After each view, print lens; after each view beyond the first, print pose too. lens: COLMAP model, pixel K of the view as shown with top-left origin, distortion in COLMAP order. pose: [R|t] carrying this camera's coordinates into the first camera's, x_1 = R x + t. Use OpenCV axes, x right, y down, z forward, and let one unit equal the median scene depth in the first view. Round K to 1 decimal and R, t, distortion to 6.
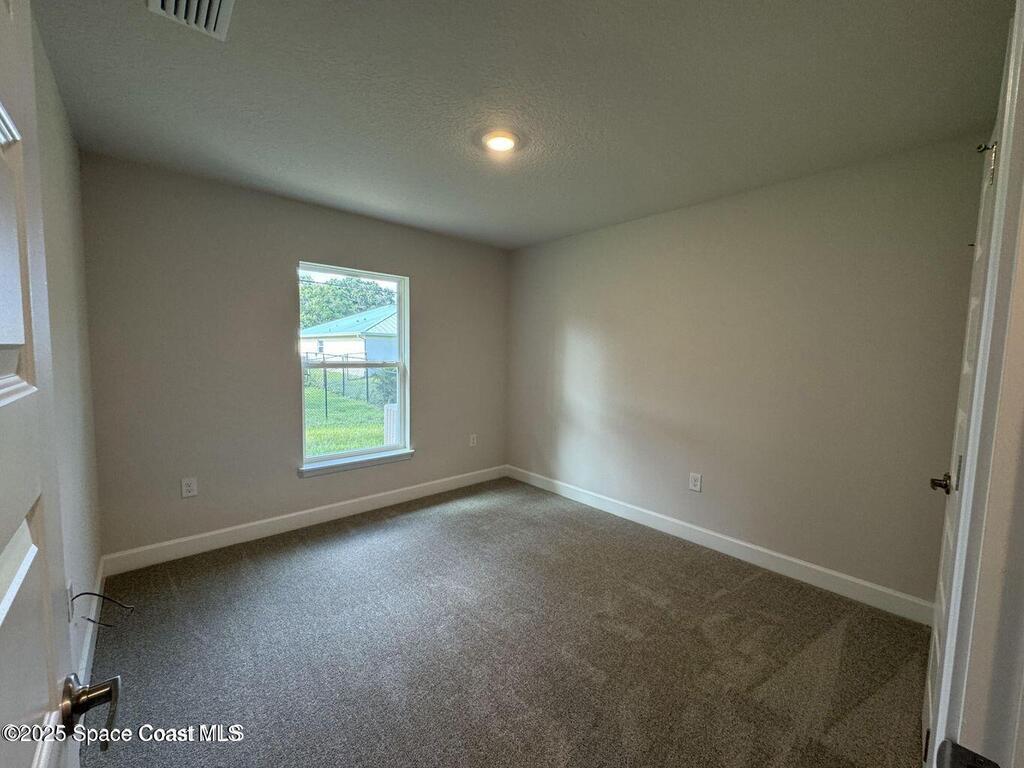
lens RADIAL K [[411.6, 0, 477.8], [0, 411.6, 384.0], [0, 0, 1]] dist [-0.000849, -0.000252]
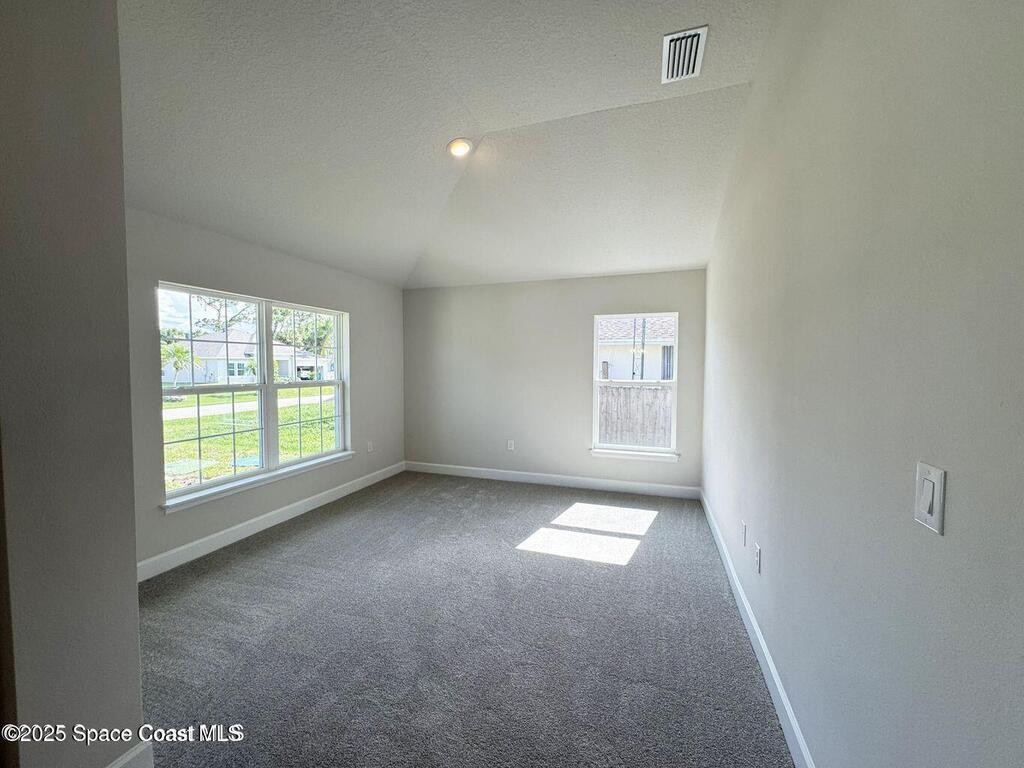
lens RADIAL K [[411.6, 0, 507.0], [0, 411.6, 382.8], [0, 0, 1]] dist [-0.000849, -0.000252]
pose [[0.866406, -0.049406, 0.496889, -0.299557], [0.069616, 0.997326, -0.022222, 0.012944], [-0.494463, 0.053845, 0.867529, -0.253758]]
